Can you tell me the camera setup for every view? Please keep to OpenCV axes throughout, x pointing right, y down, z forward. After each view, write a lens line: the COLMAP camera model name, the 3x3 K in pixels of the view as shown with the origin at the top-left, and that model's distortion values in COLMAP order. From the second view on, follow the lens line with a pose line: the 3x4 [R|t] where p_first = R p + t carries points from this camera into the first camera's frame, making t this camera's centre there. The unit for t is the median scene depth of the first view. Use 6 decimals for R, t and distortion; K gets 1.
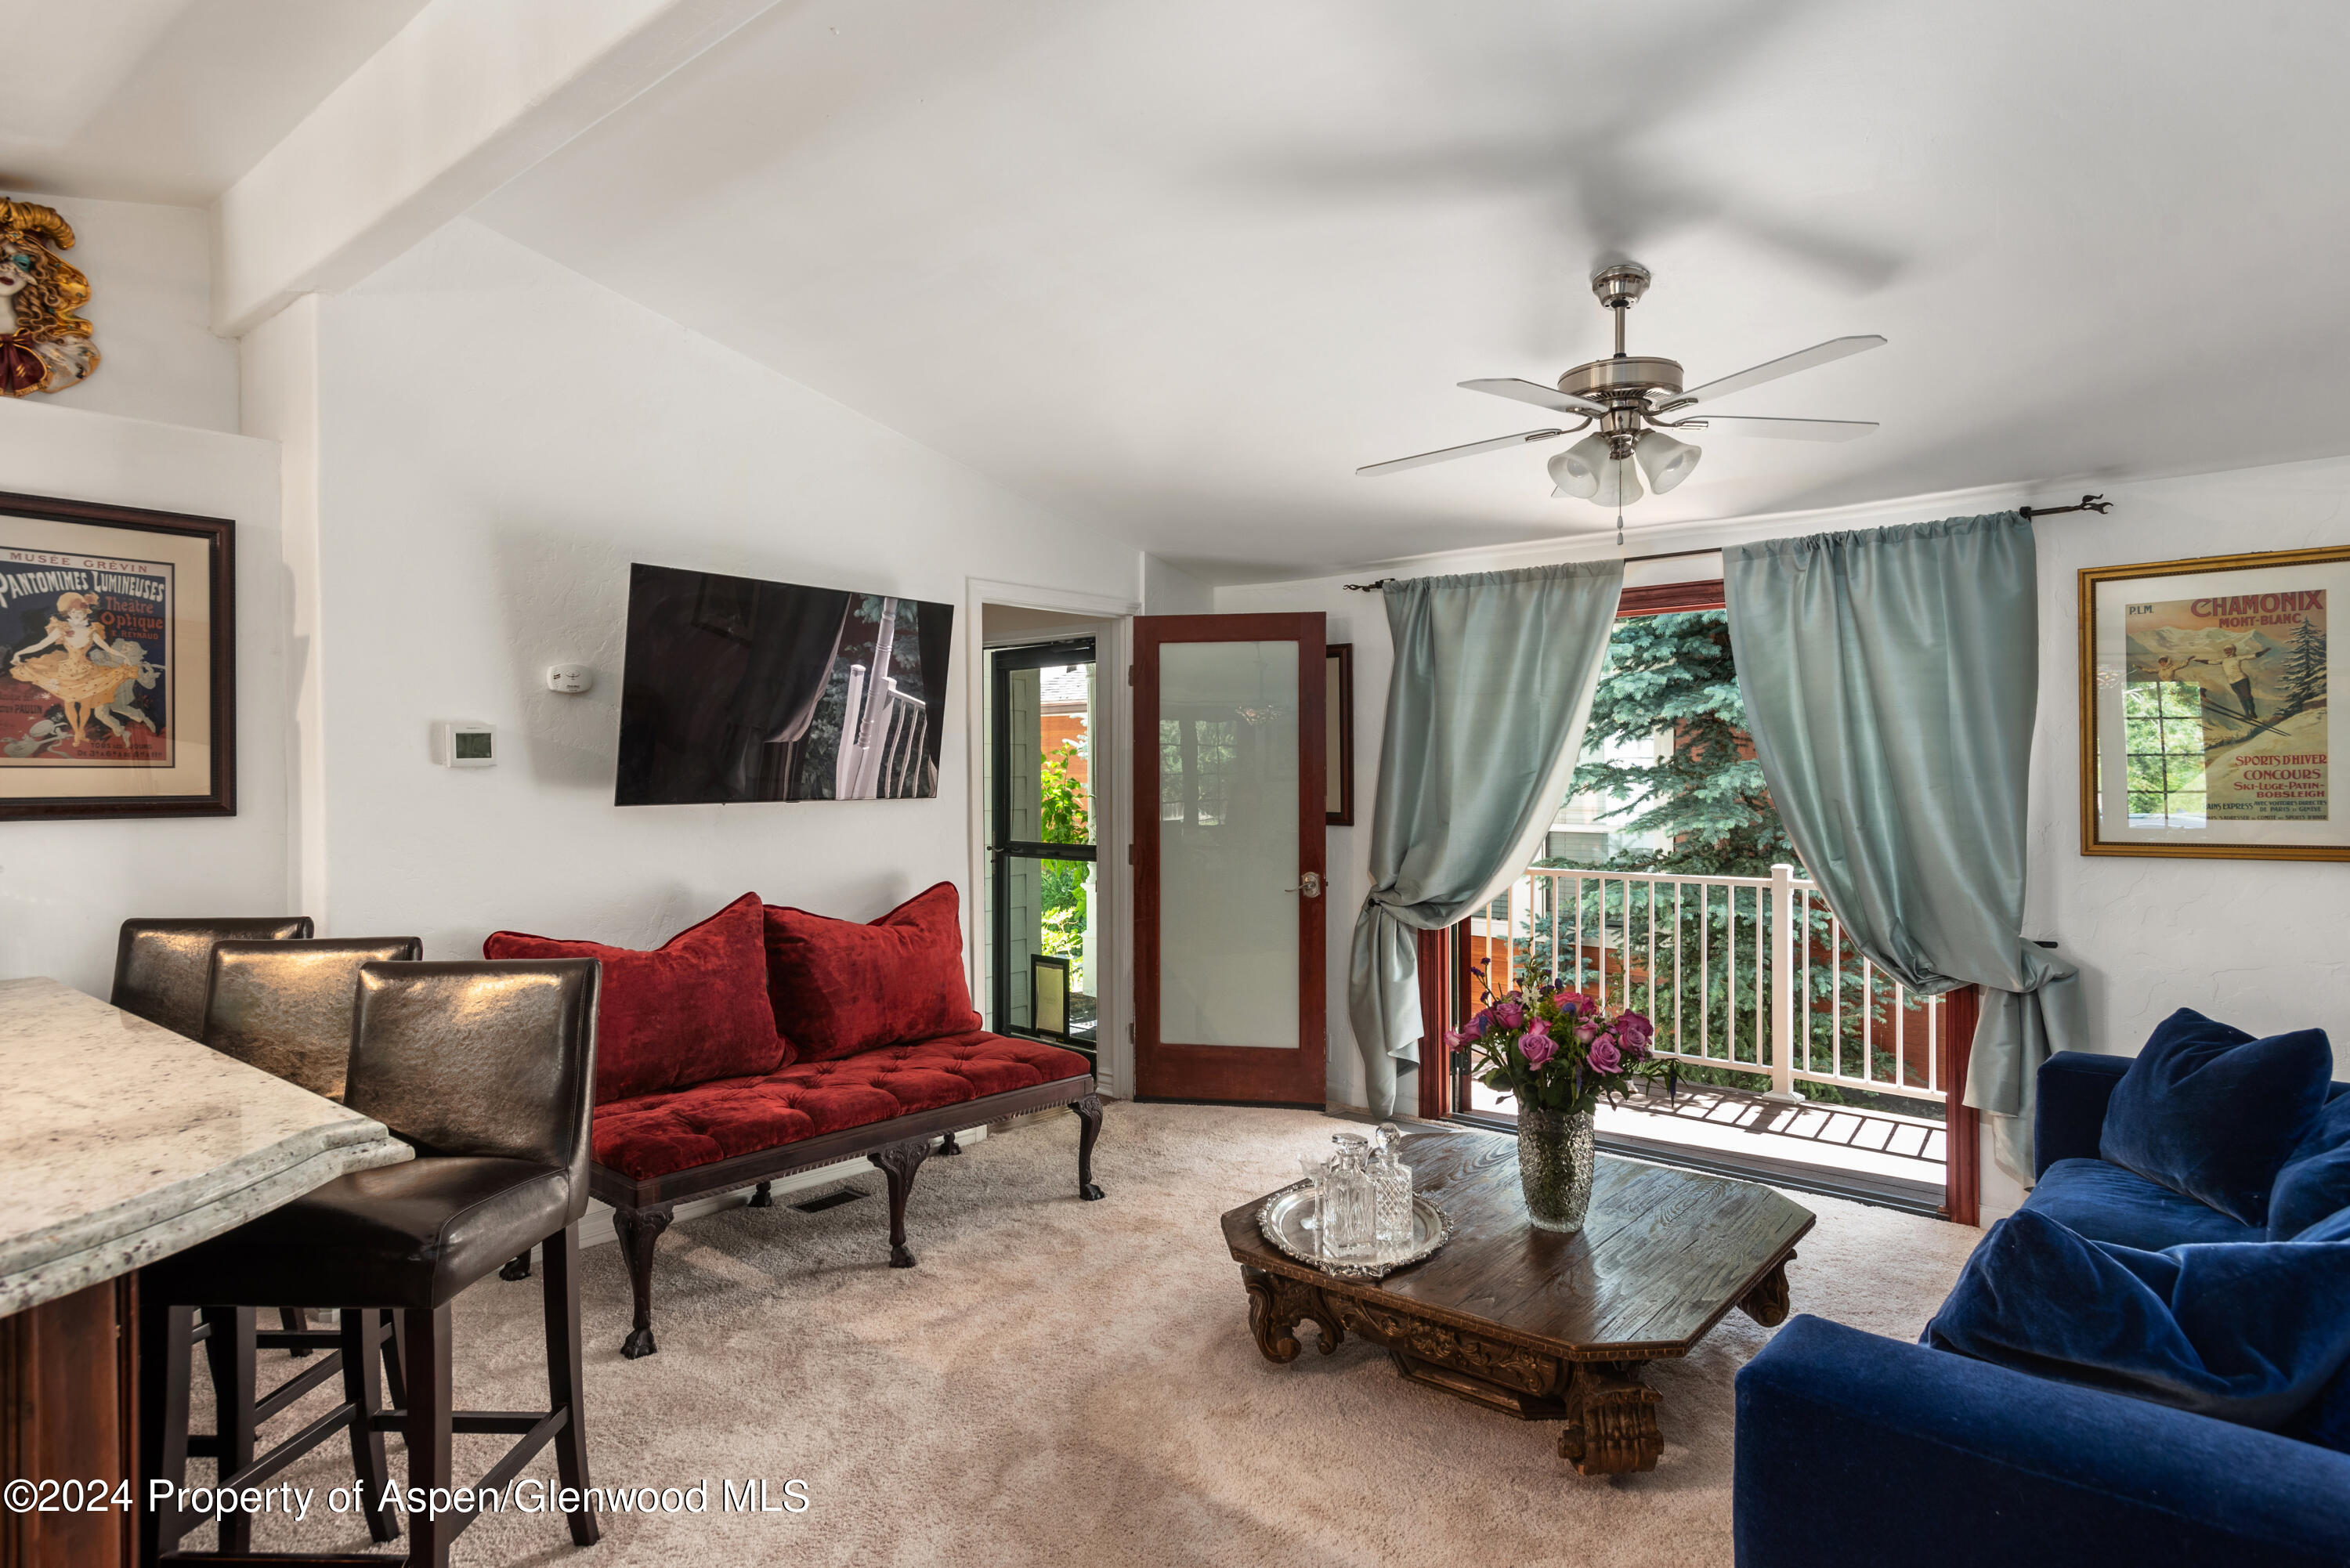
lens RADIAL K [[1321.7, 0, 1176.3], [0, 1321.7, 787.0], [0, 0, 1]] dist [0.022298, -0.000260]
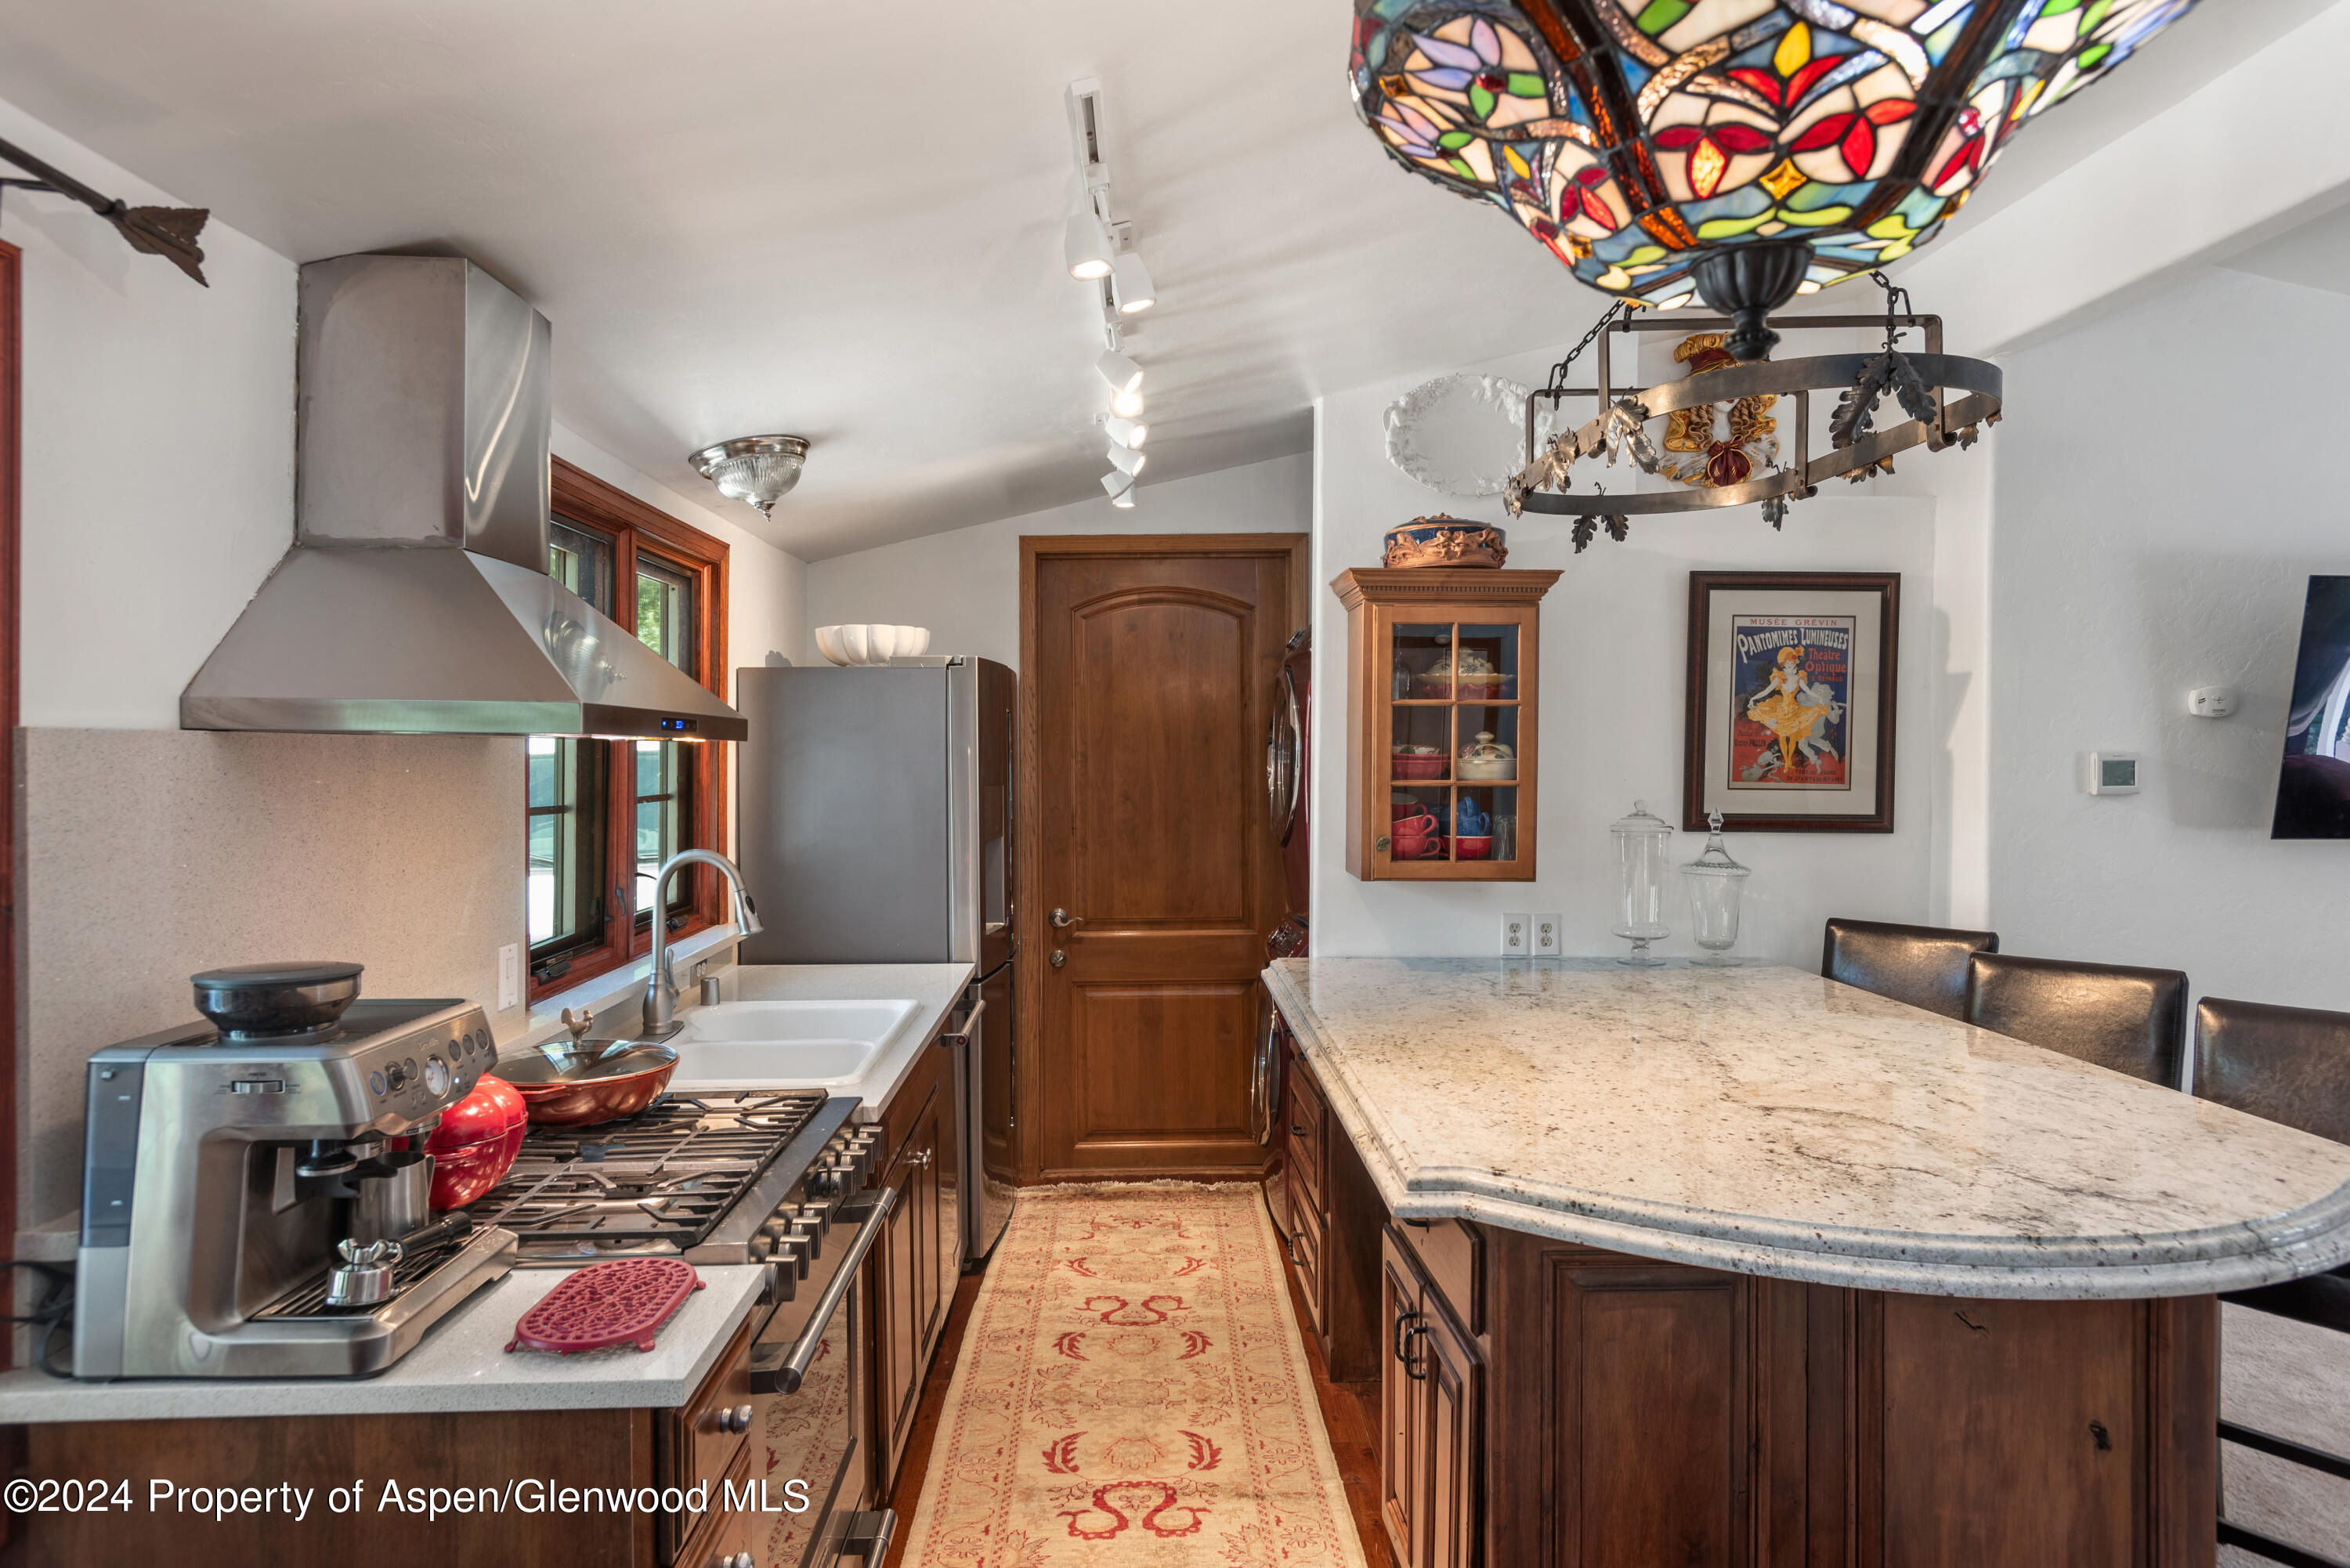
lens RADIAL K [[1414.0, 0, 1190.5], [0, 1414.0, 778.4], [0, 0, 1]] dist [0.006497, 0.000933]
pose [[0.669616, 0.022399, -0.742370, -0.217713], [-0.016936, 0.999746, 0.014889, -0.033922], [0.742515, 0.002603, 0.669825, -0.259217]]
